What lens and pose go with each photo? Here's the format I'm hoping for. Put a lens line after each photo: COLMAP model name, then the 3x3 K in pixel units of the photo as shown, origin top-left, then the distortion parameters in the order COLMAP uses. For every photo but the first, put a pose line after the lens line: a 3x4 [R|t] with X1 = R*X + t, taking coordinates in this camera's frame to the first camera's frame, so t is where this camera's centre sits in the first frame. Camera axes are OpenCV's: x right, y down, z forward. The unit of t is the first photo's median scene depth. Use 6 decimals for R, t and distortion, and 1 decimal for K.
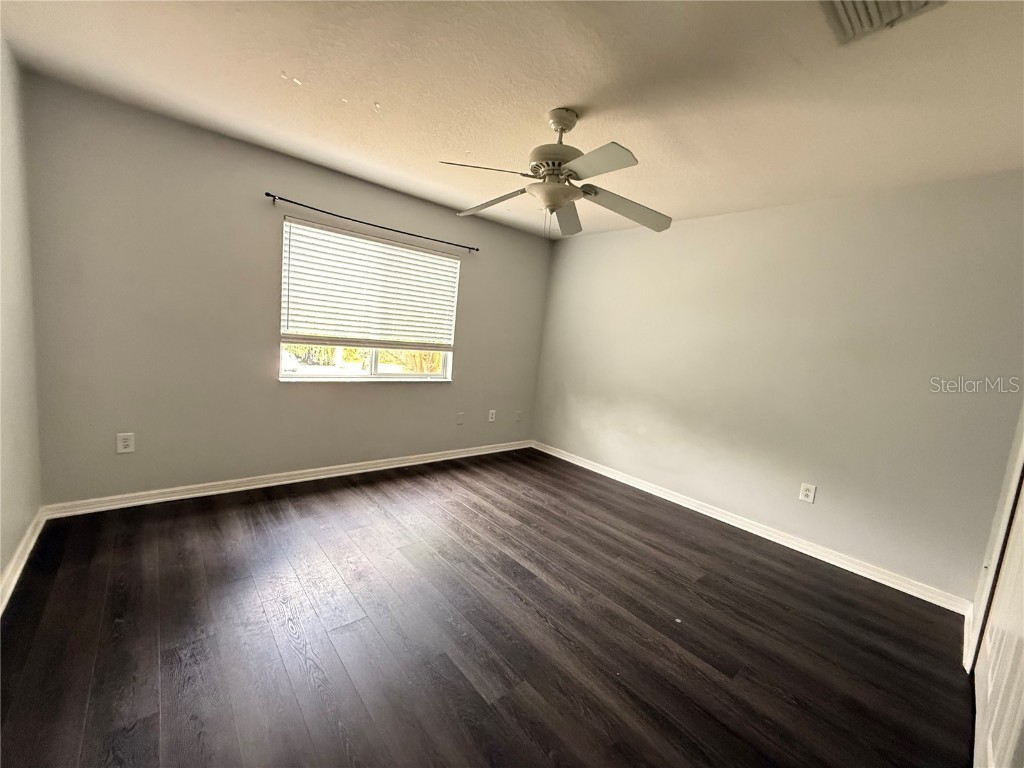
lens RADIAL K [[409.4, 0, 515.0], [0, 409.4, 388.0], [0, 0, 1]] dist [0.000074, 0.001180]
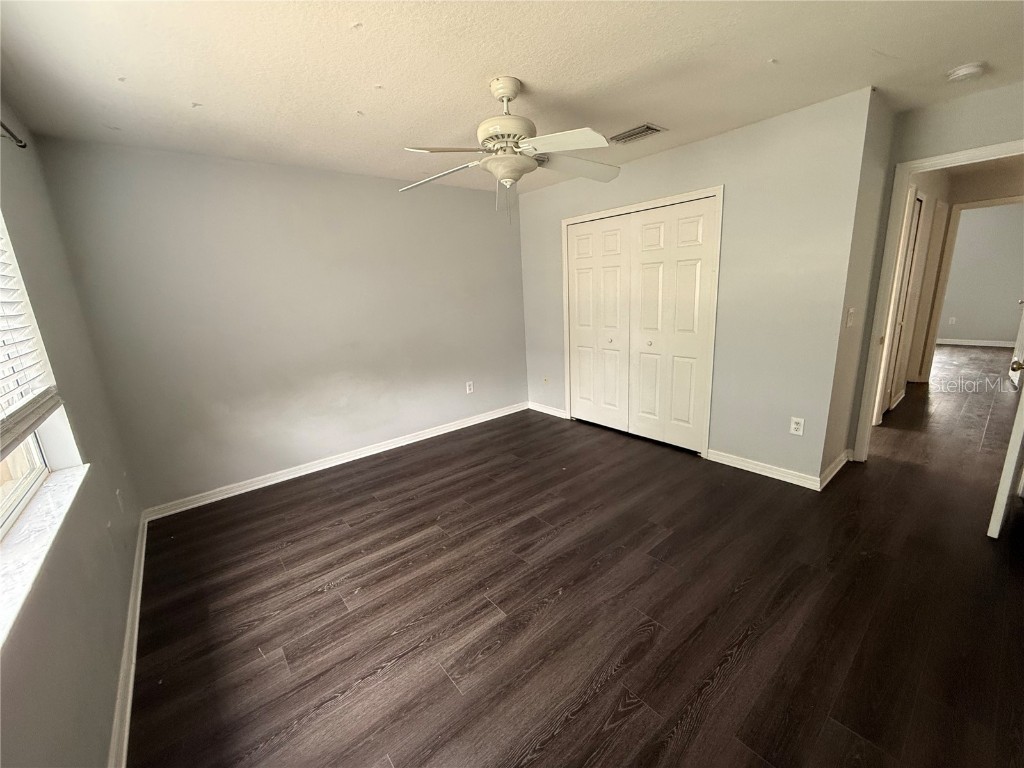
lens RADIAL K [[409.4, 0, 511.9], [0, 409.4, 380.2], [0, 0, 1]] dist [0.000074, 0.001180]
pose [[0.026992, -0.312888, 0.949407, -0.776072], [0.187076, 0.934554, 0.302674, -0.214911], [-0.981974, 0.169442, 0.083759, 0.762519]]
